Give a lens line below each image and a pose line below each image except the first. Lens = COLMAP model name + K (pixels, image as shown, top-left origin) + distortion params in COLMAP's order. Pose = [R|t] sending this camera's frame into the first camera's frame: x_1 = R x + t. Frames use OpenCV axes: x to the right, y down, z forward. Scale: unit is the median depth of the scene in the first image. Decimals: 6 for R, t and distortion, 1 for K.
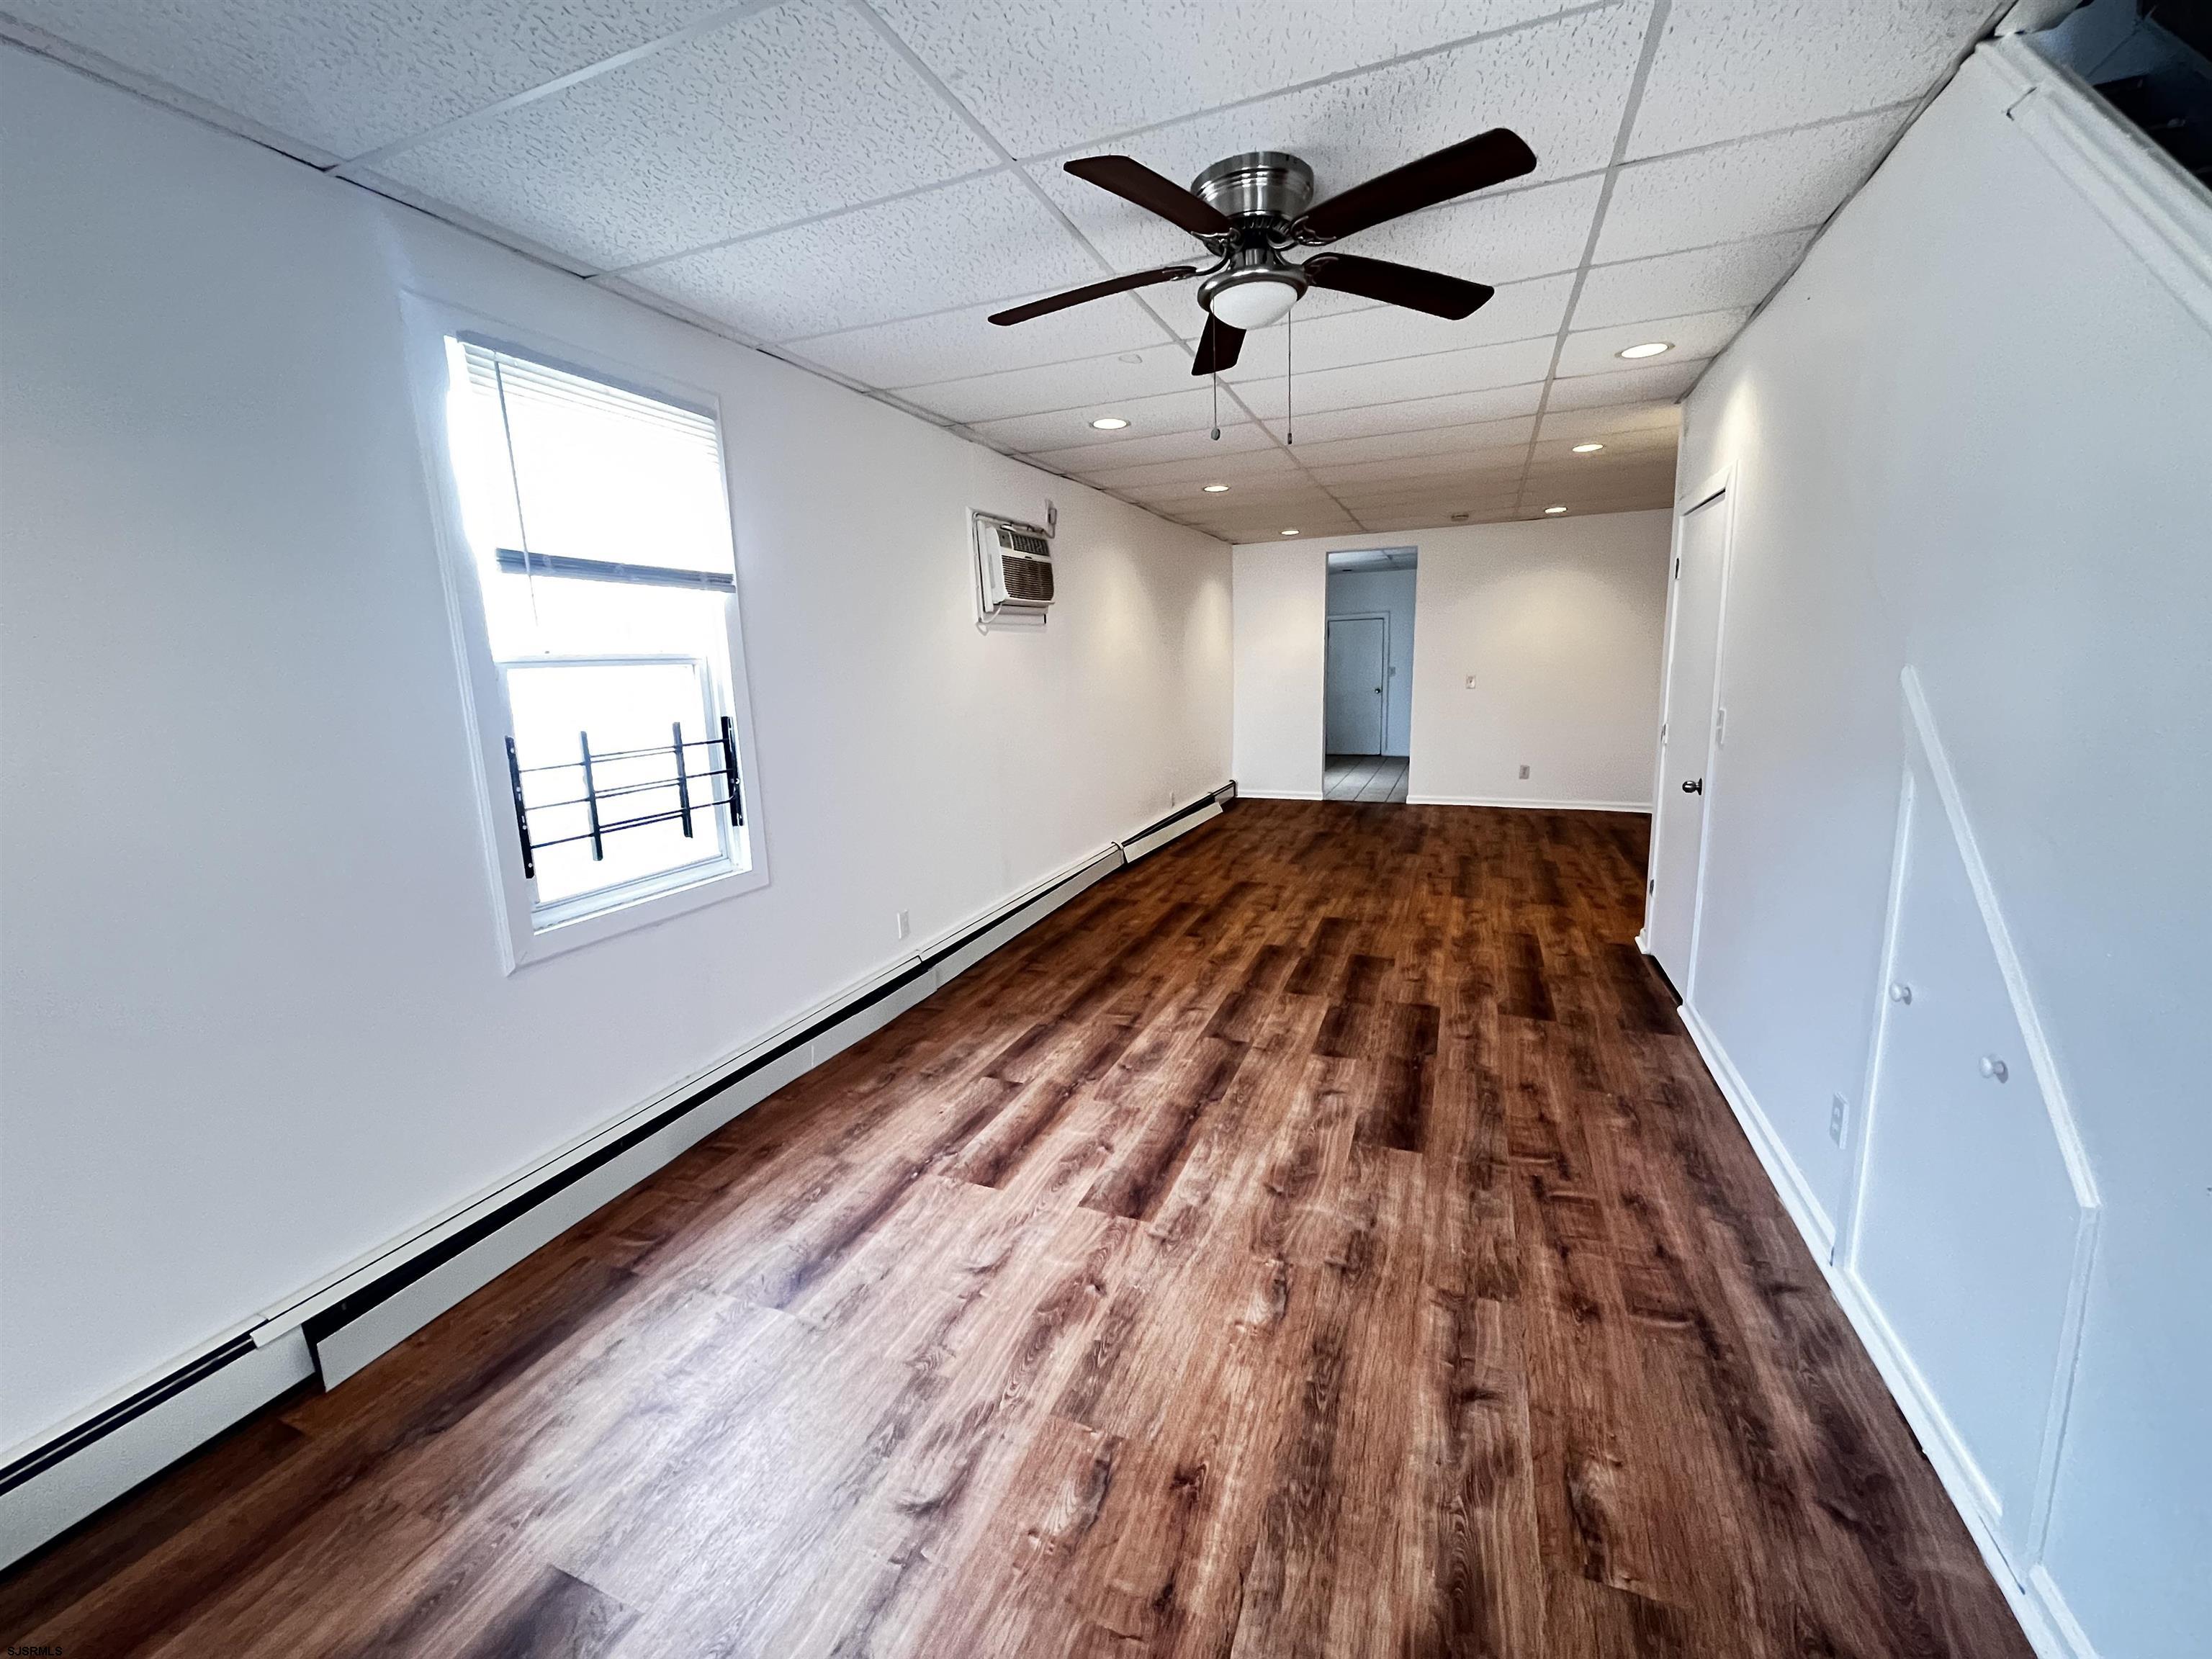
lens RADIAL K [[901.5, 0, 1103.1], [0, 901.5, 825.7], [0, 0, 1]] dist [-0.003098, 0.000181]
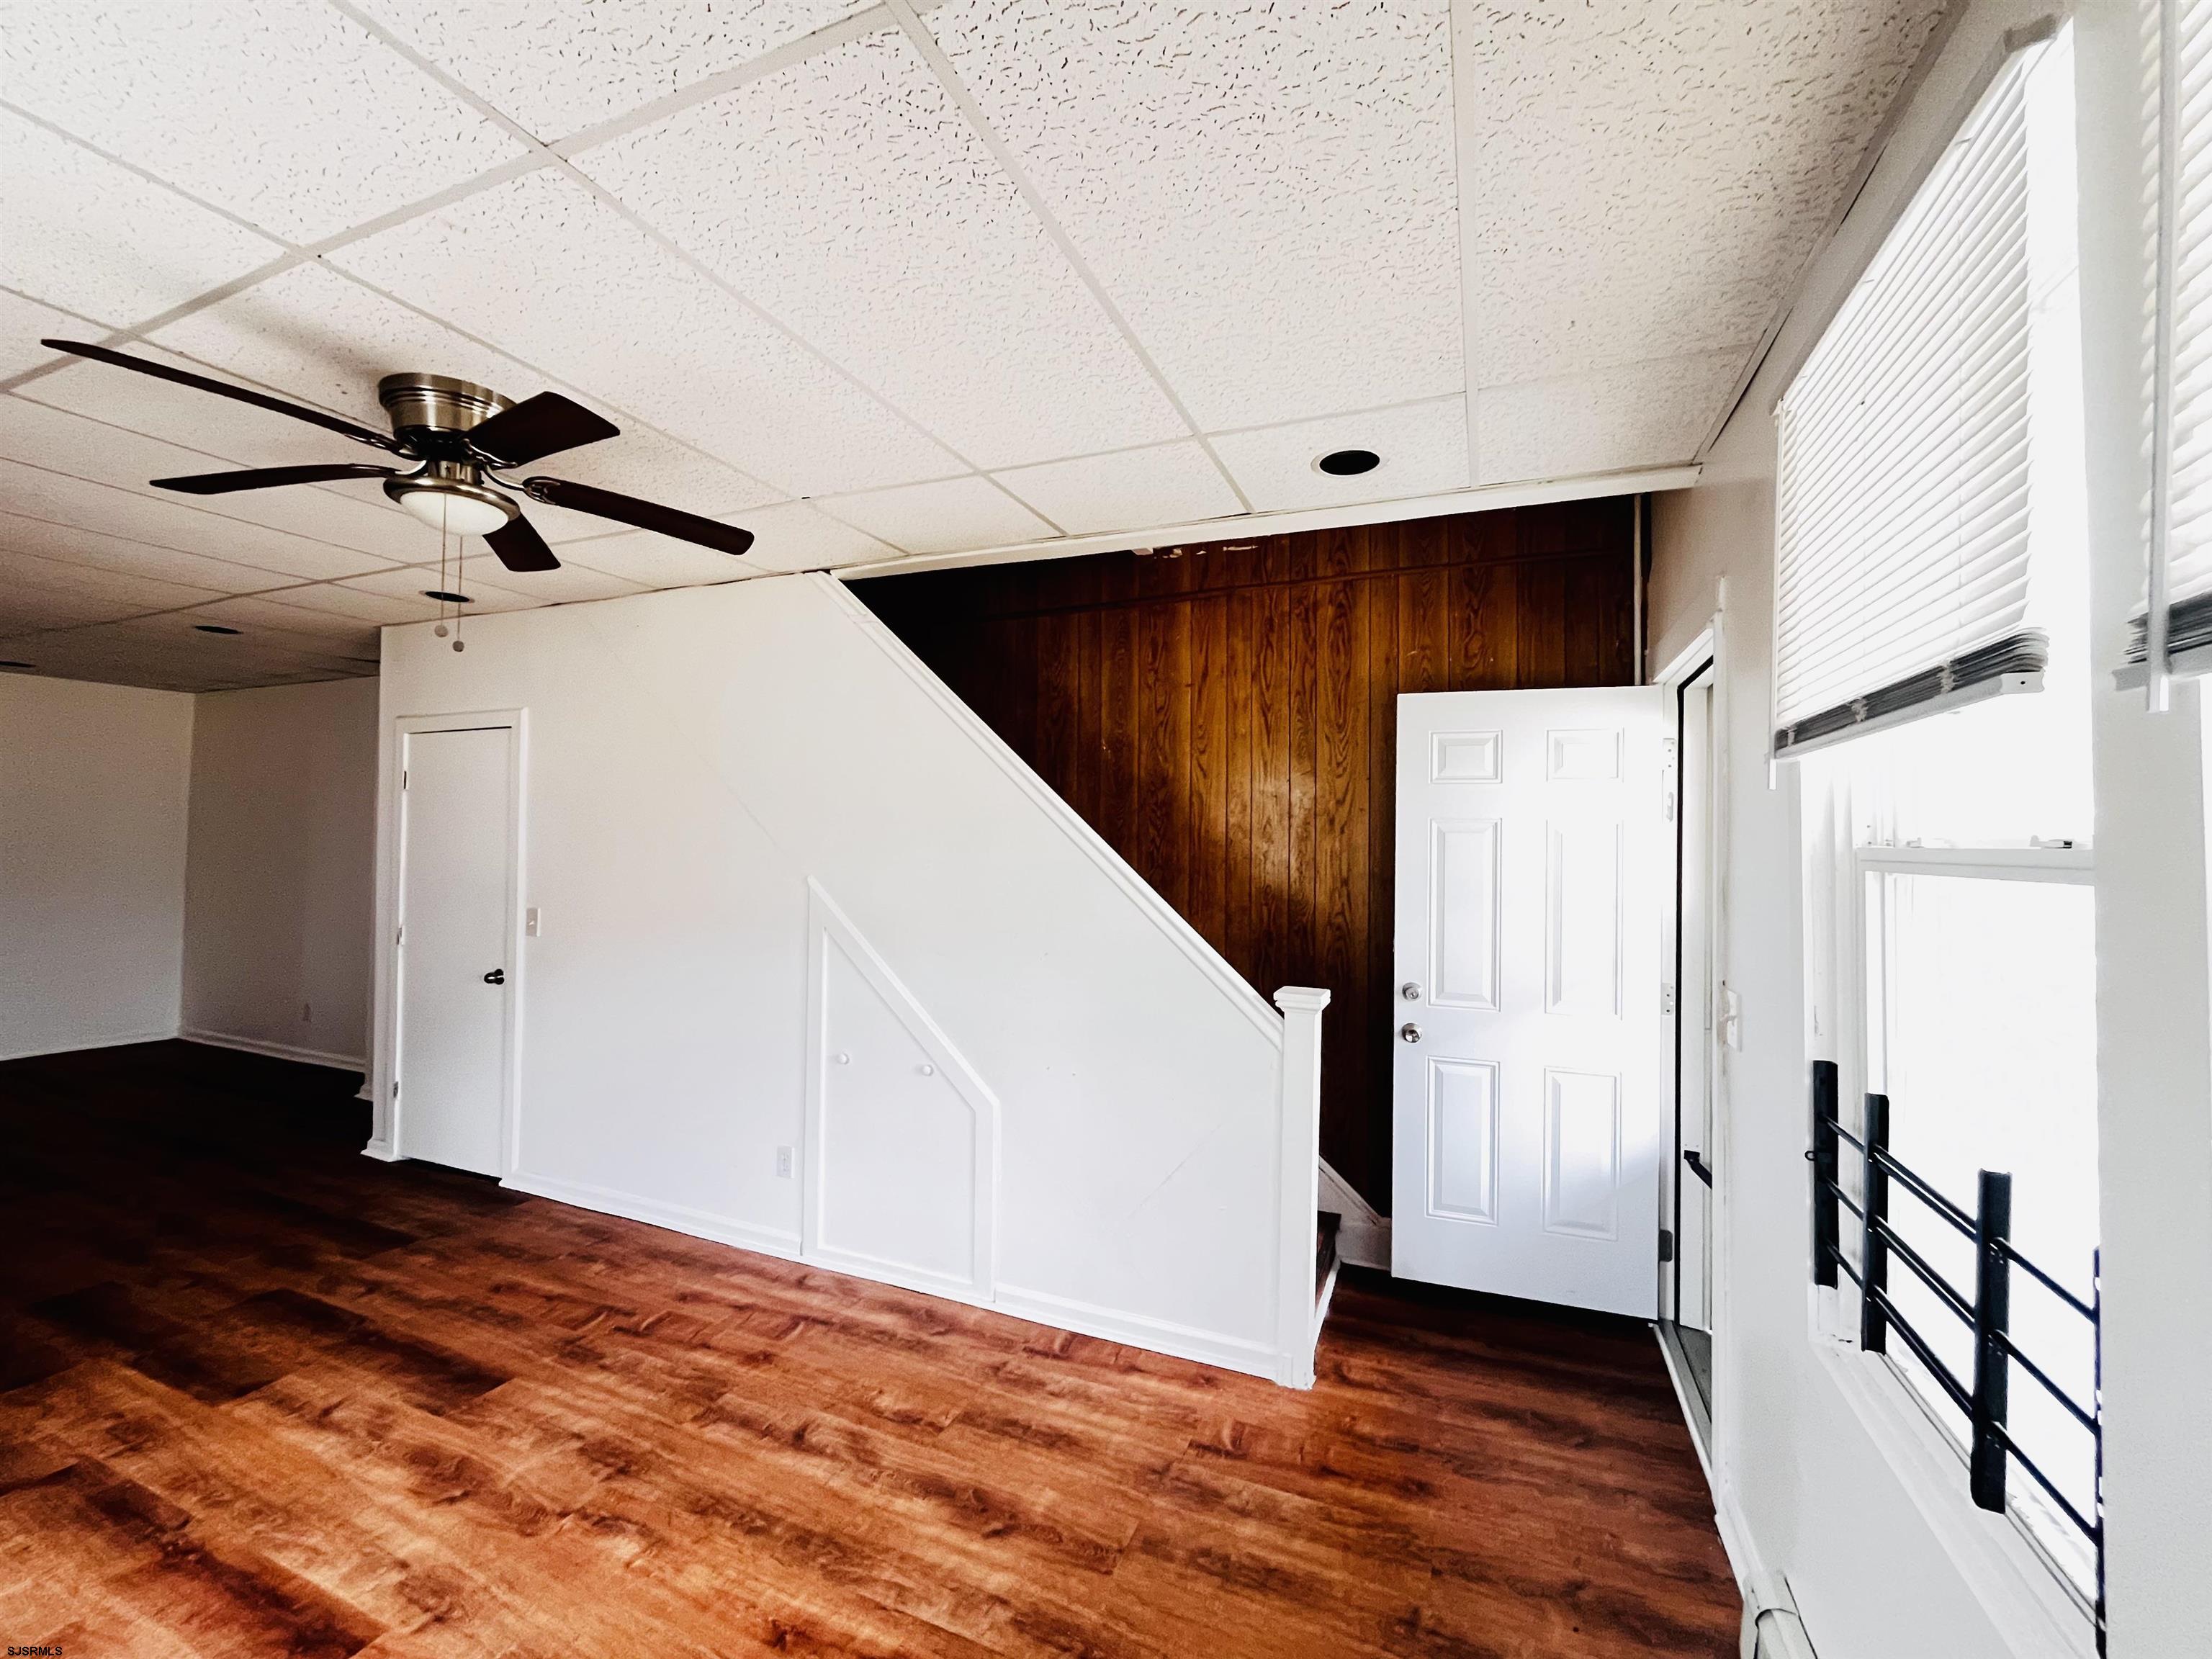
lens RADIAL K [[901.5, 0, 1099.0], [0, 901.5, 835.2], [0, 0, 1]] dist [-0.003098, 0.000181]
pose [[0.021256, 0.039255, 0.999003, -0.601103], [0.166114, 0.985201, -0.042247, -0.060184], [-0.985877, 0.166846, 0.014421, 0.273528]]
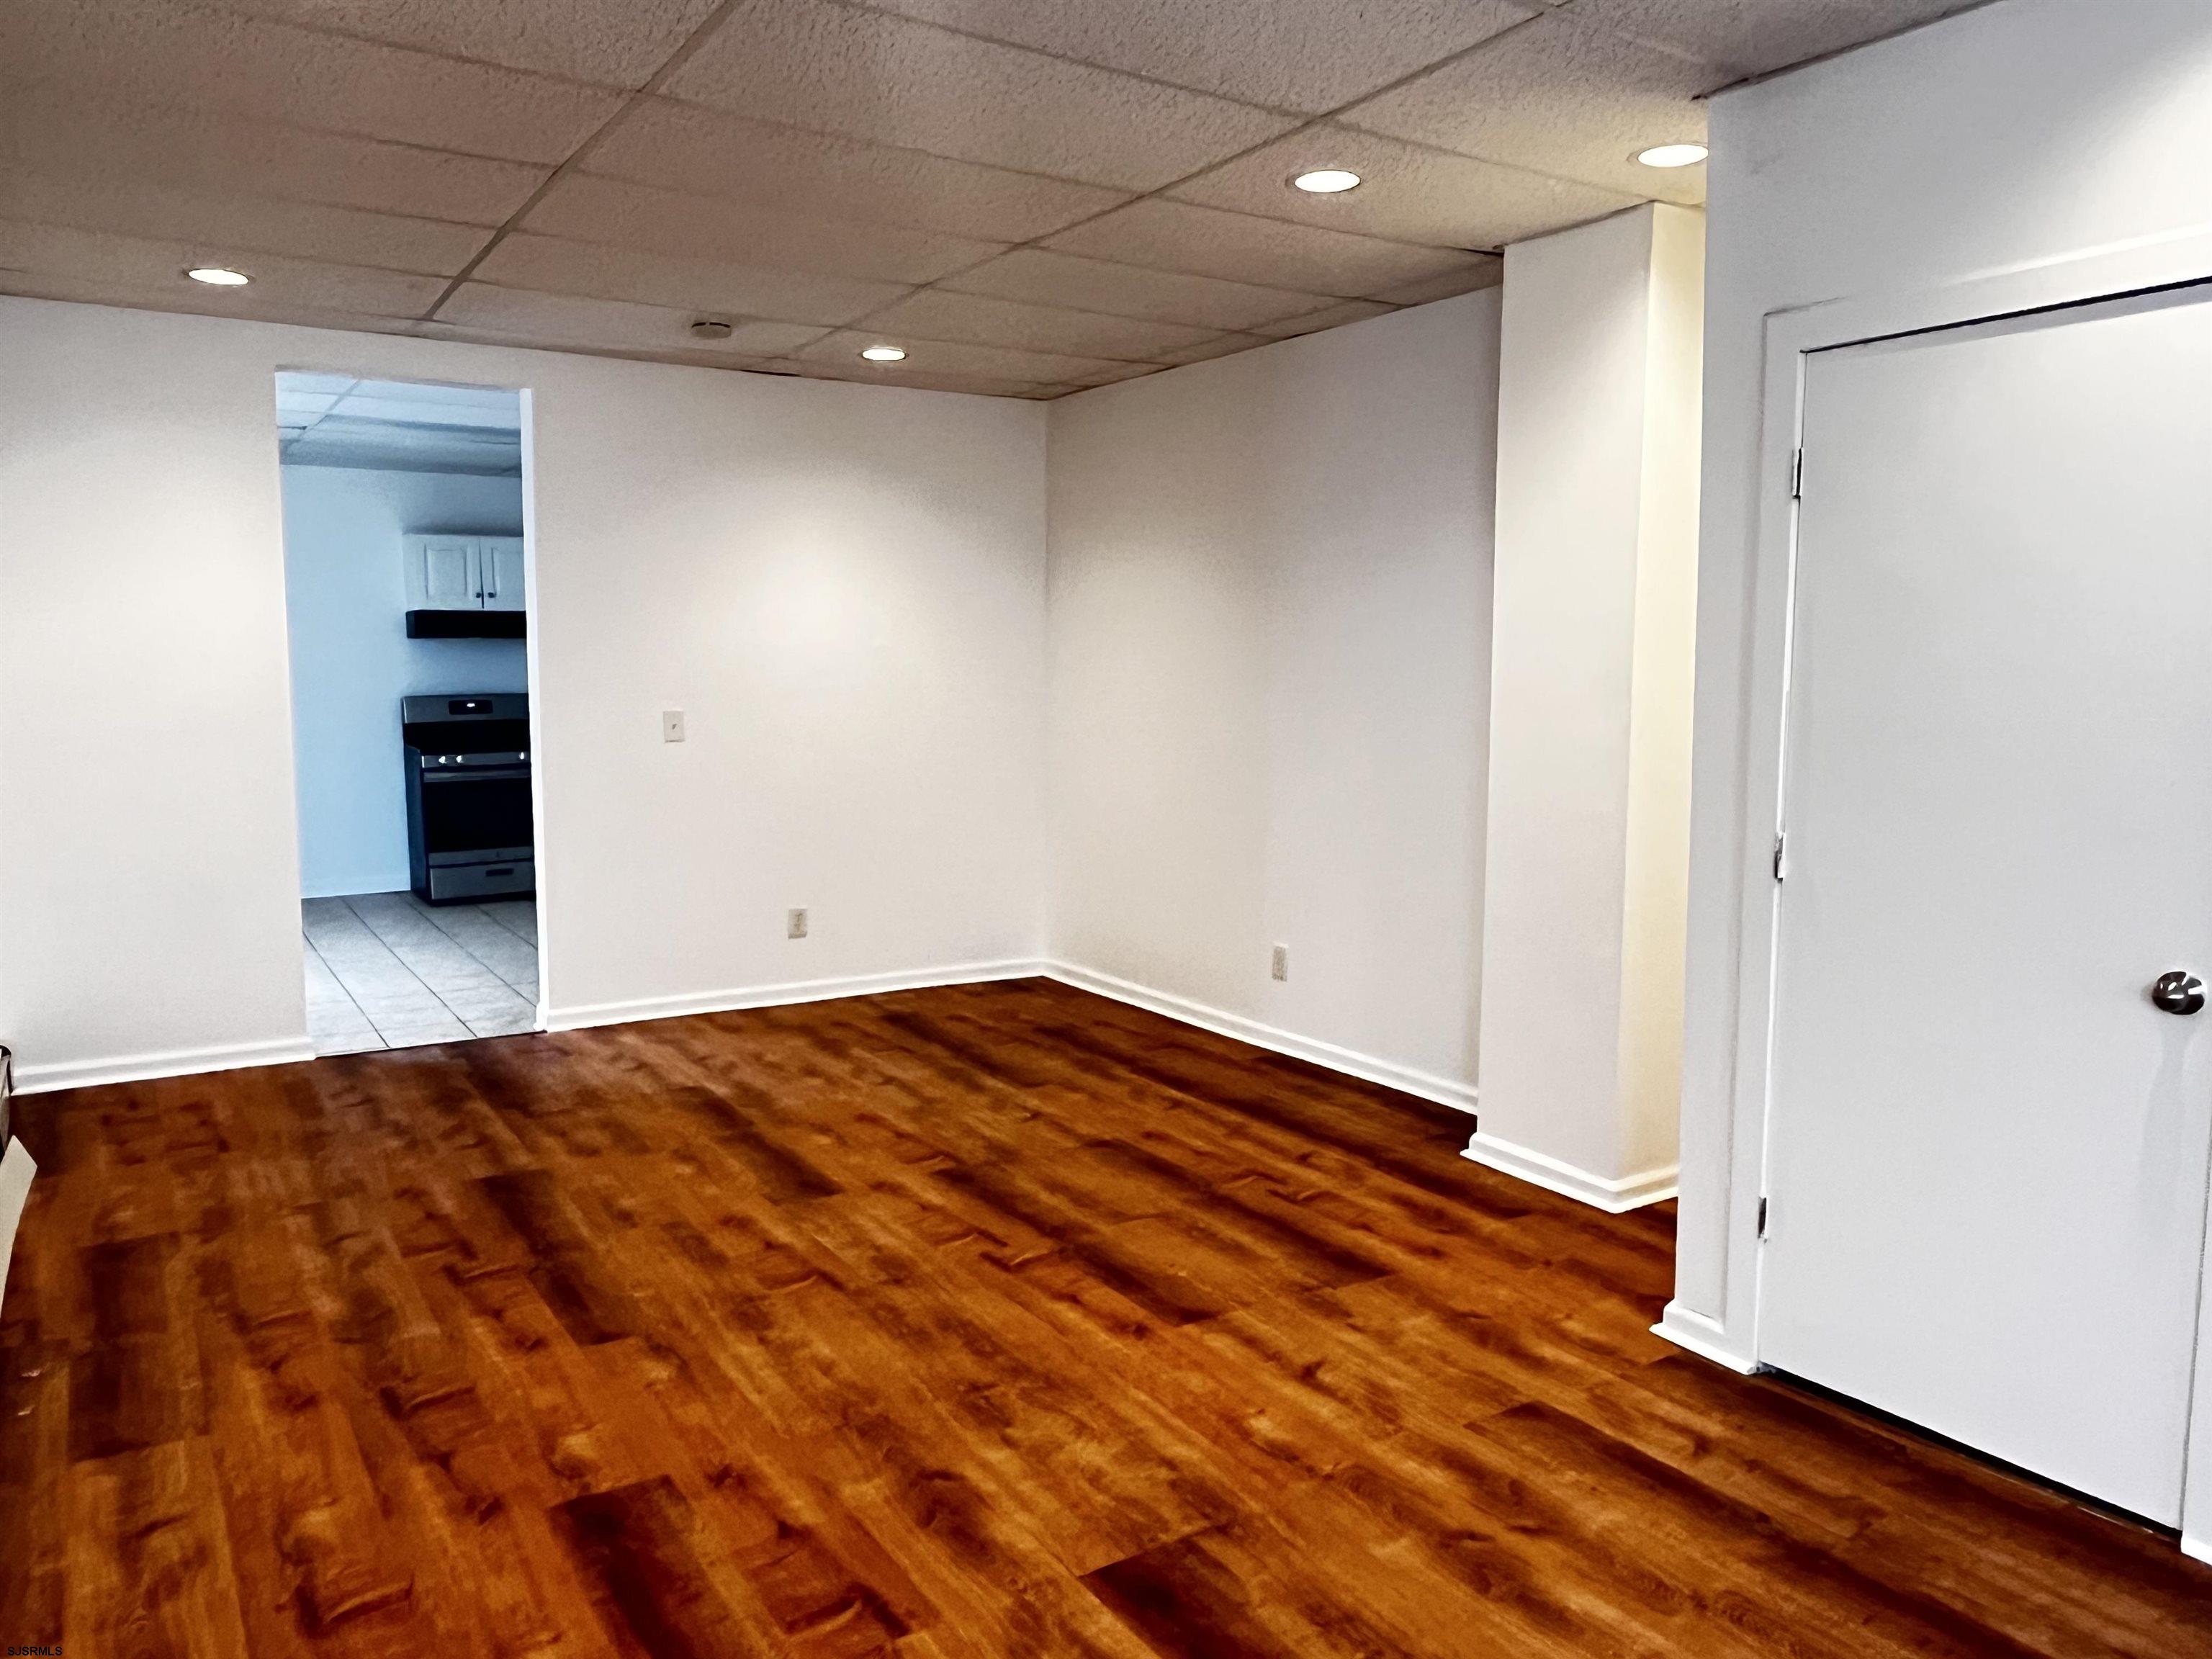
lens RADIAL K [[1516.0, 0, 1109.9], [0, 1516.0, 841.0], [0, 0, 1]] dist [-0.000258, -0.005191]
pose [[0.560284, -0.060767, 0.826069, -0.230852], [0.127435, 0.991755, -0.013478, -0.219060], [-0.818439, 0.112822, 0.563408, 1.315365]]
